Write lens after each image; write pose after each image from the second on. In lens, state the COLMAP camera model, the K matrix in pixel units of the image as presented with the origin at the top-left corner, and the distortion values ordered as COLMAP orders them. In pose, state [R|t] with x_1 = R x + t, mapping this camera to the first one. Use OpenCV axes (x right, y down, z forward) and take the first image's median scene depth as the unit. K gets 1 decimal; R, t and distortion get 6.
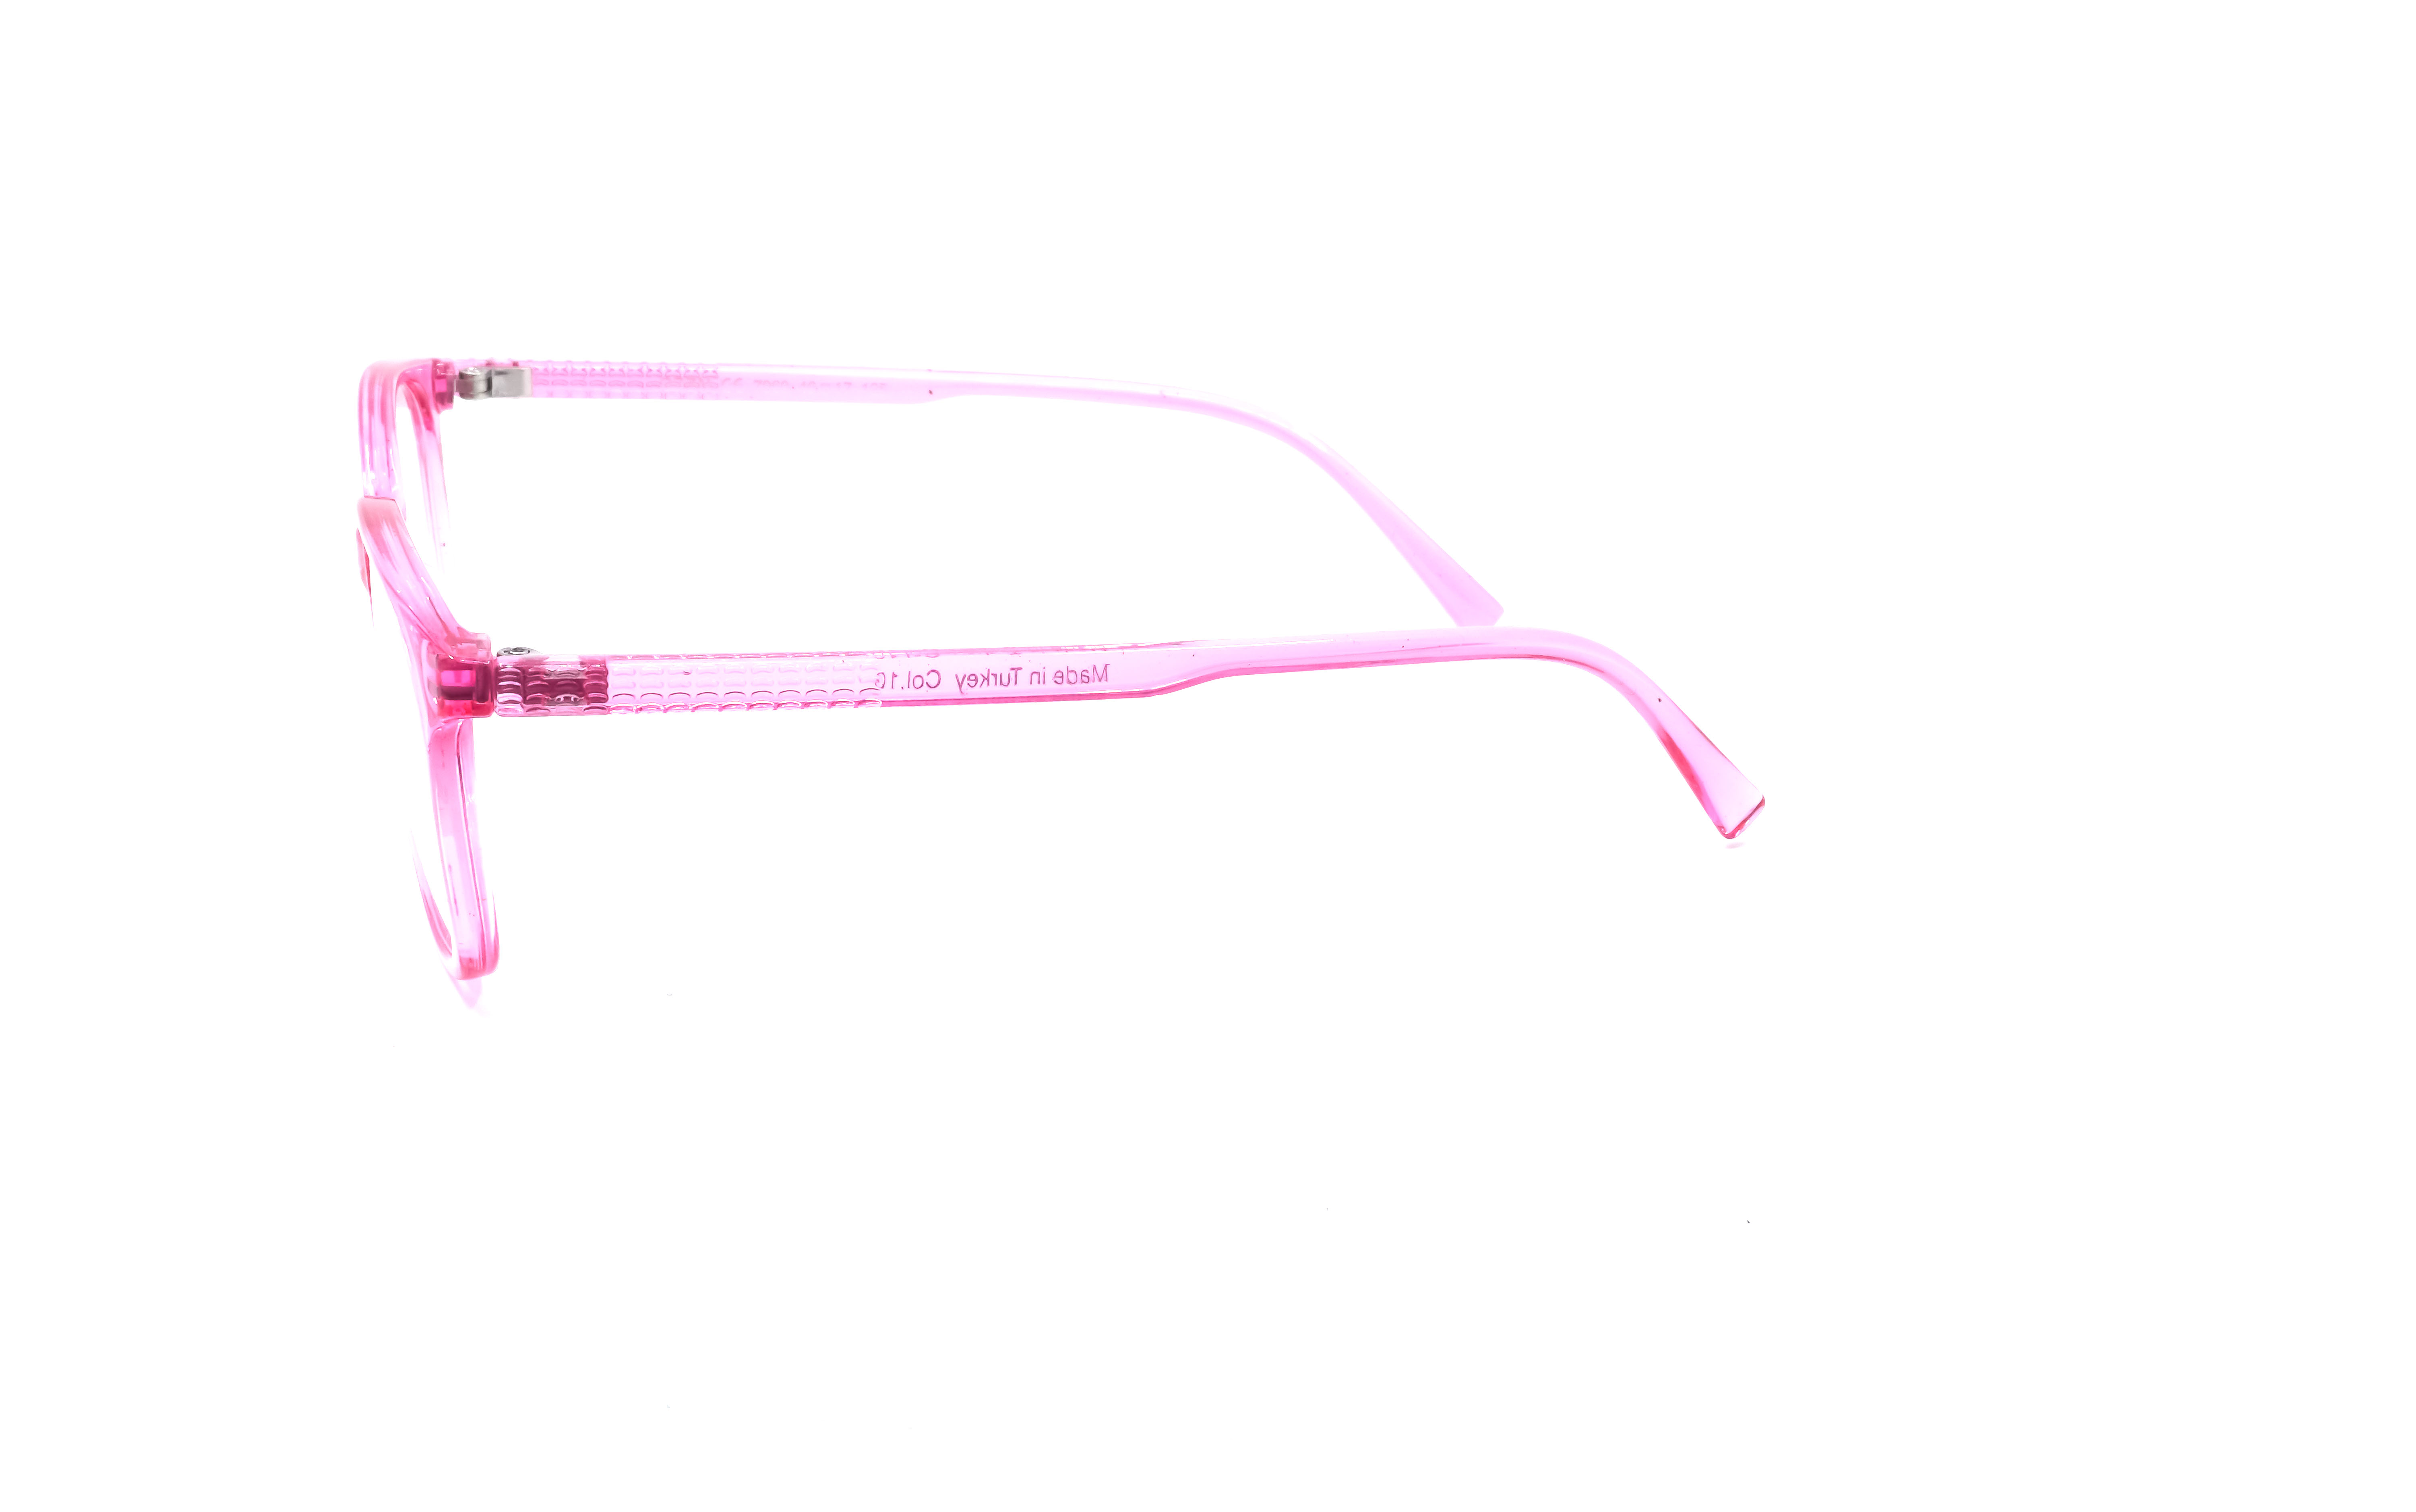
lens RADIAL K [[3046.7, 0, 1189.7], [0, 3046.7, 758.4], [0, 0, 1]] dist [-0.016529, 0.000000]
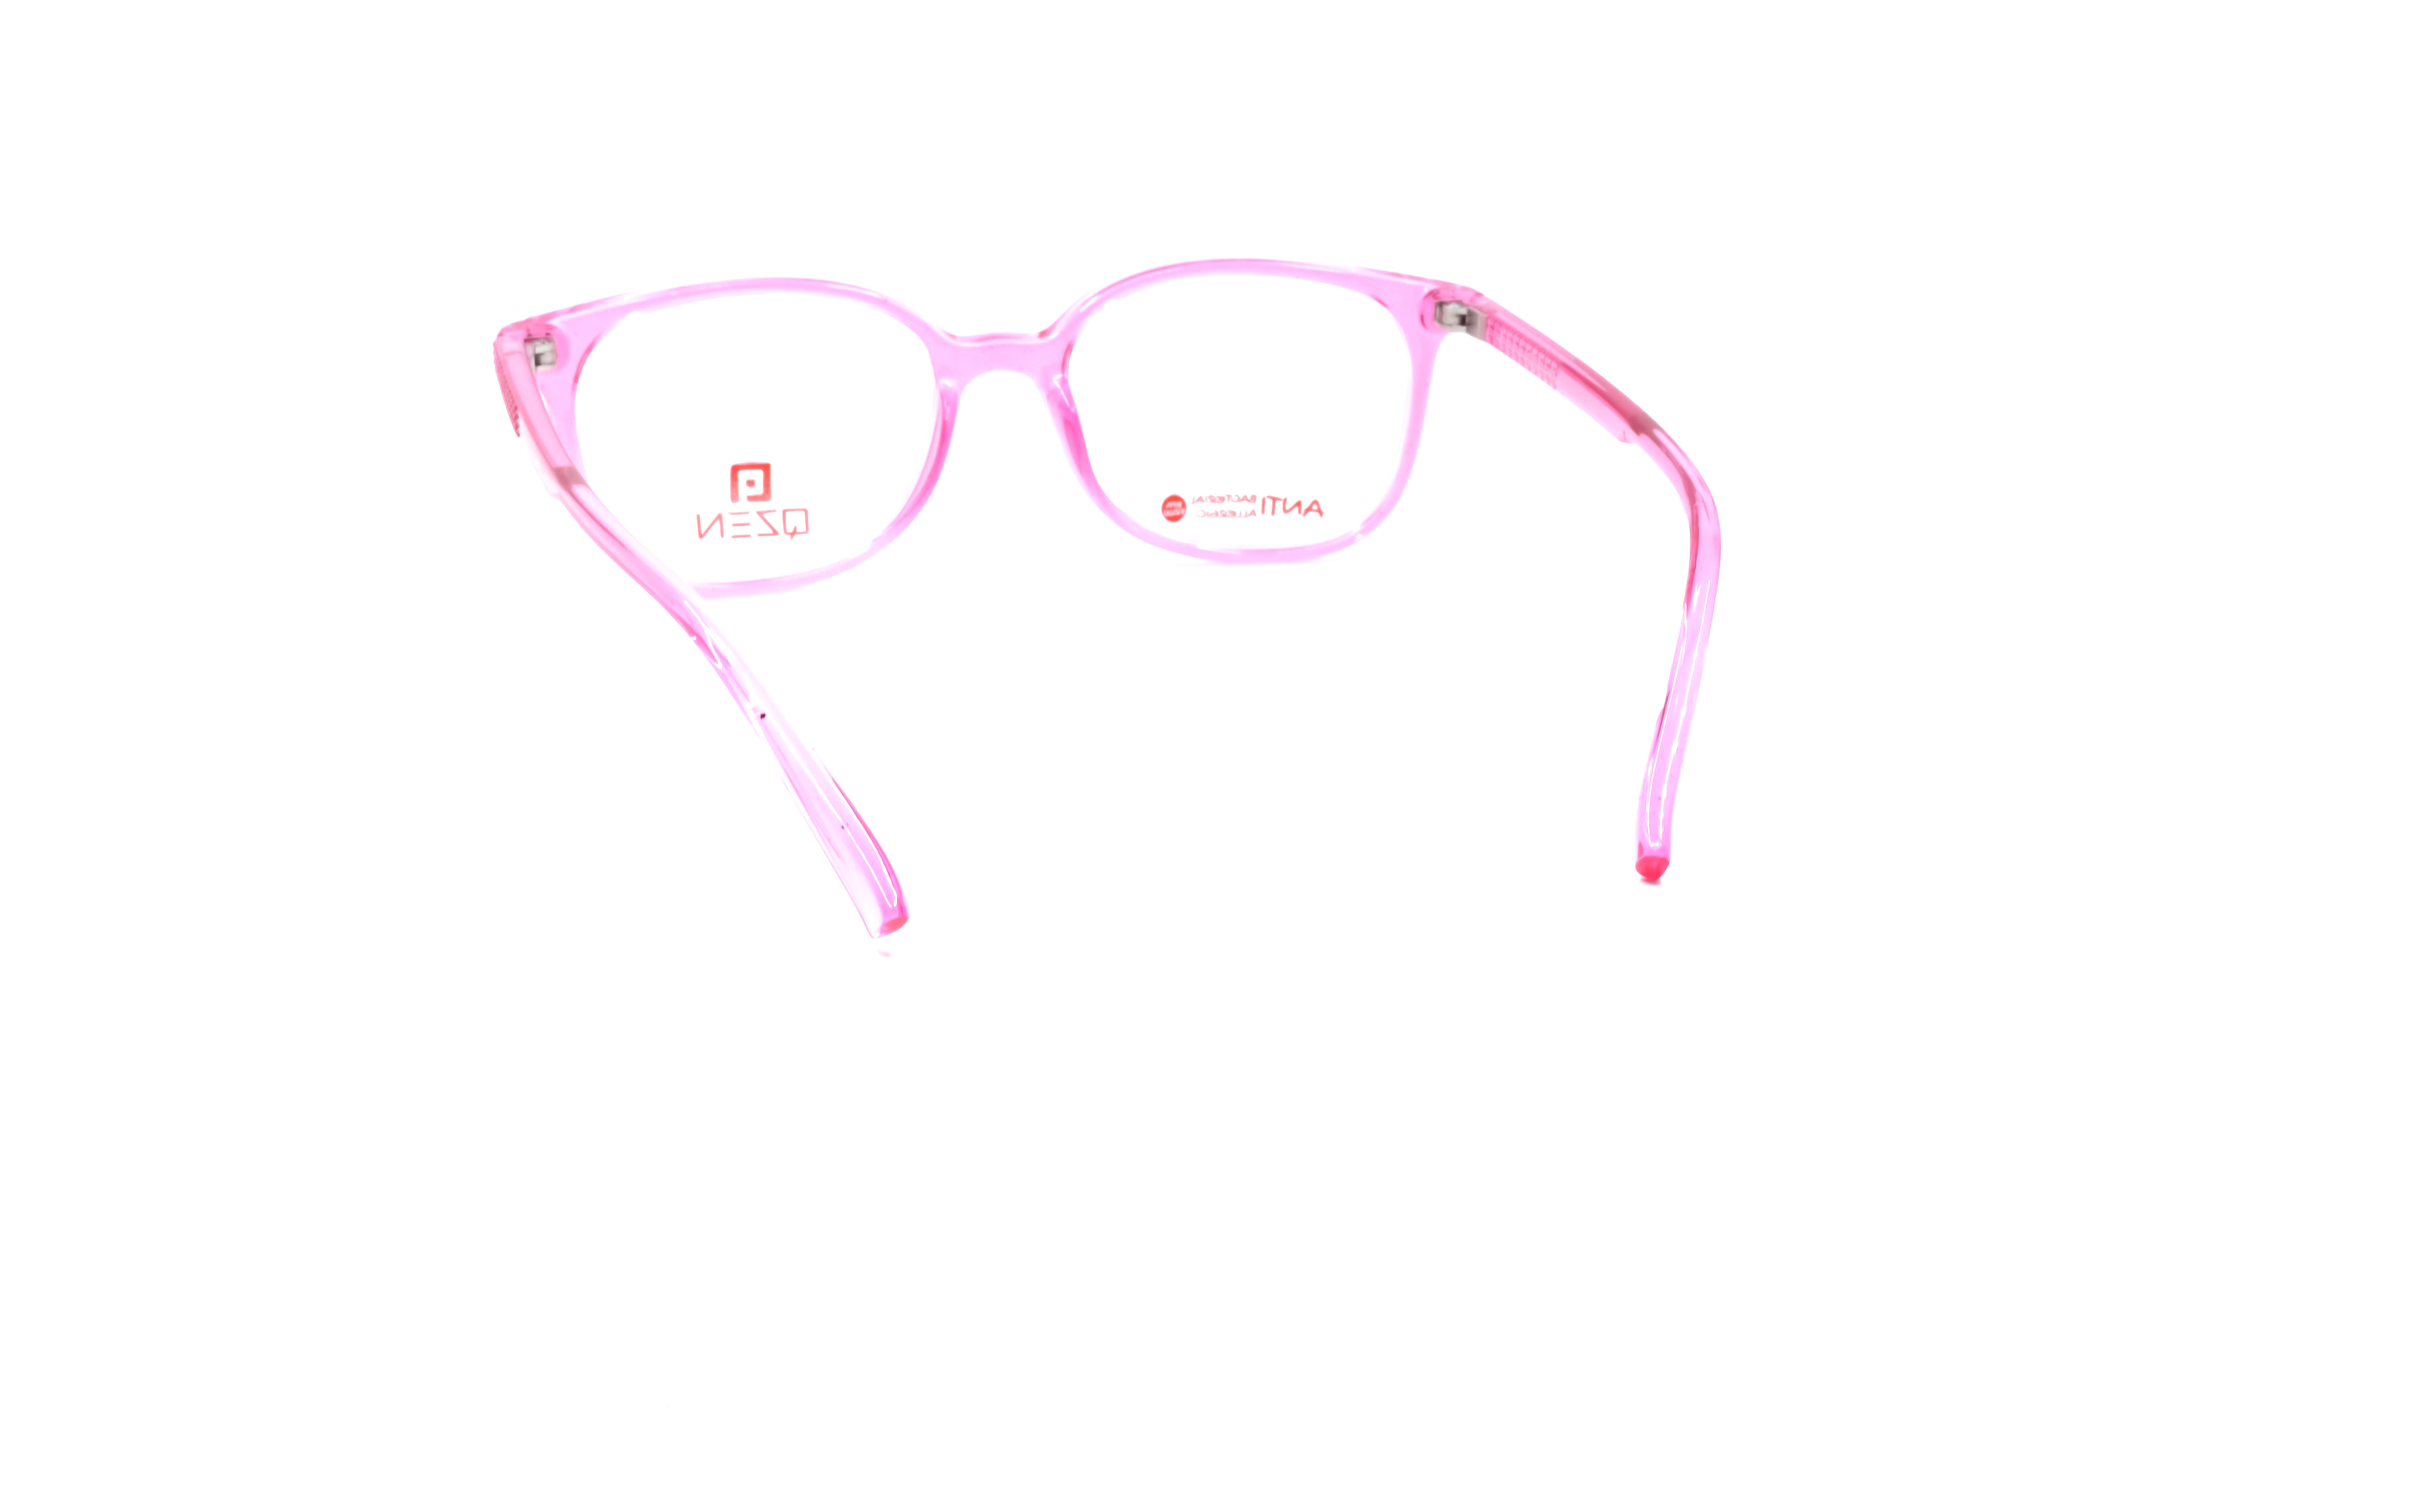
lens RADIAL K [[3046.7, 0, 1199.0], [0, 3046.7, 762.0], [0, 0, 1]] dist [-0.016529, 0.000000]
pose [[0.008186, 0.314878, -0.949097, 1.171562], [-0.325723, 0.898204, 0.295184, -0.367511], [0.945430, 0.306726, 0.109915, 1.115785]]
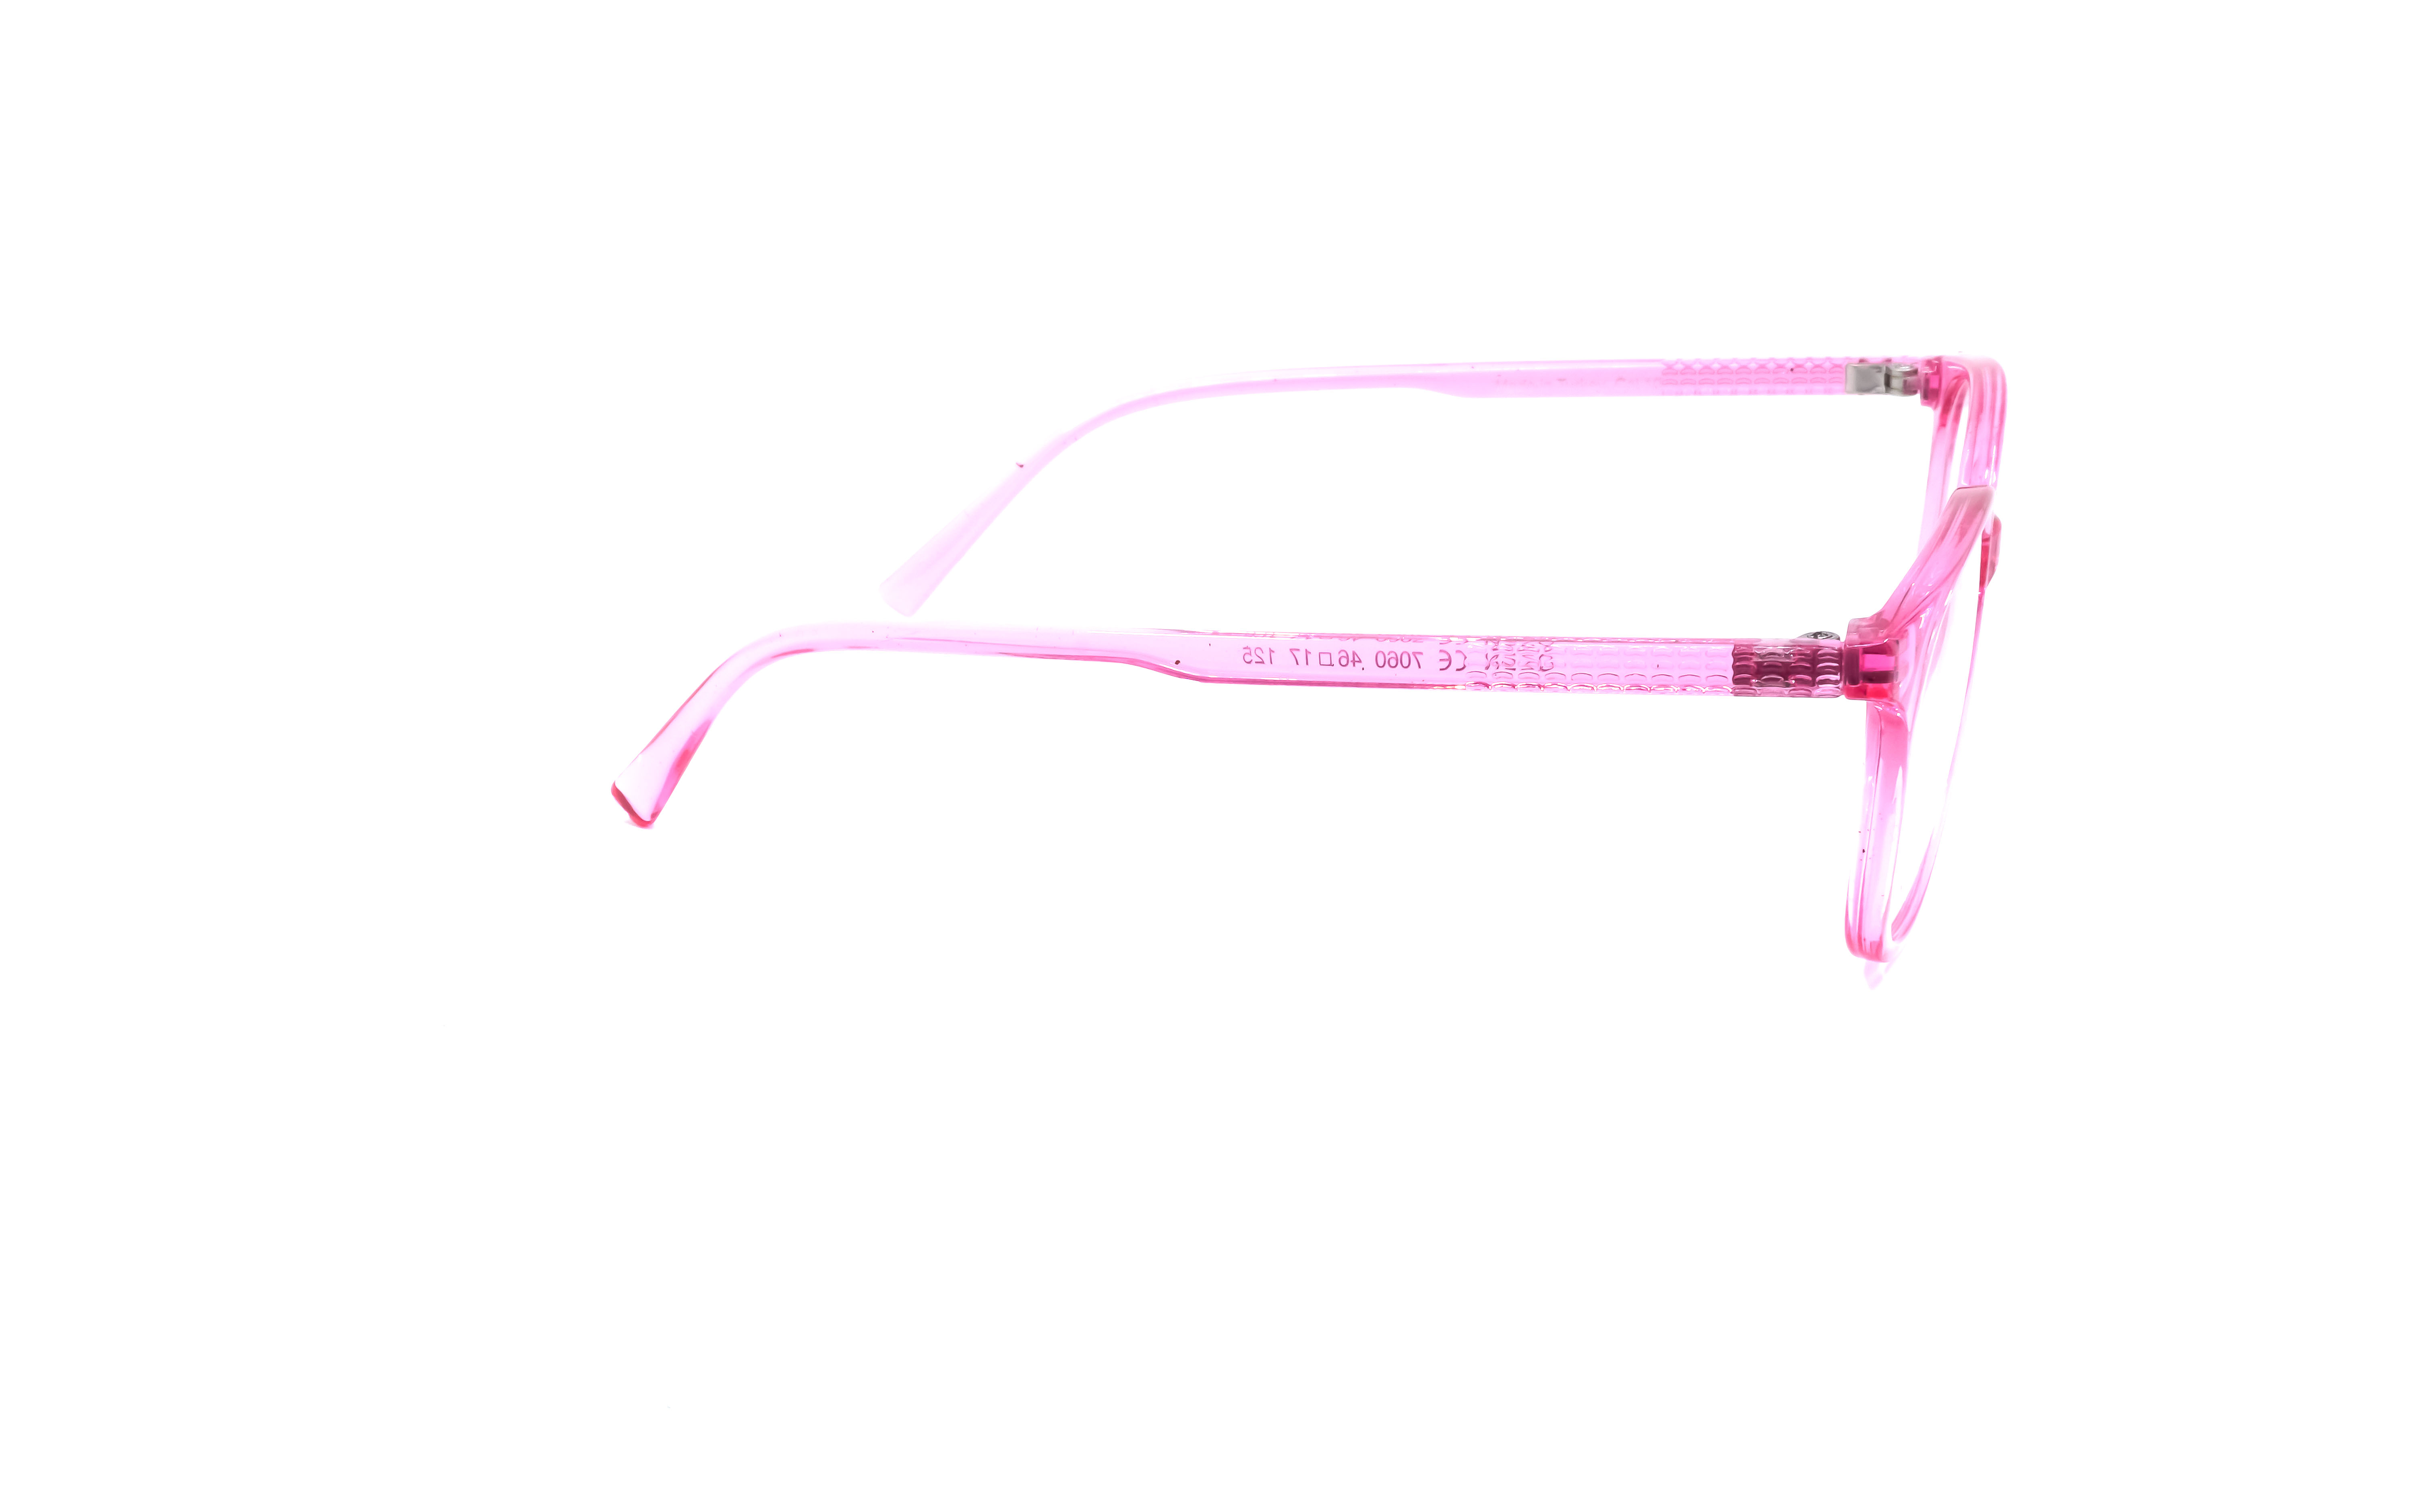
lens RADIAL K [[3046.7, 0, 1222.0], [0, 3046.7, 744.2], [0, 0, 1]] dist [-0.016529, 0.000000]
pose [[-0.868595, -0.174718, 0.463699, -0.596451], [0.139894, 0.811249, 0.567719, -0.706234], [-0.475366, 0.557987, -0.680204, 2.082494]]
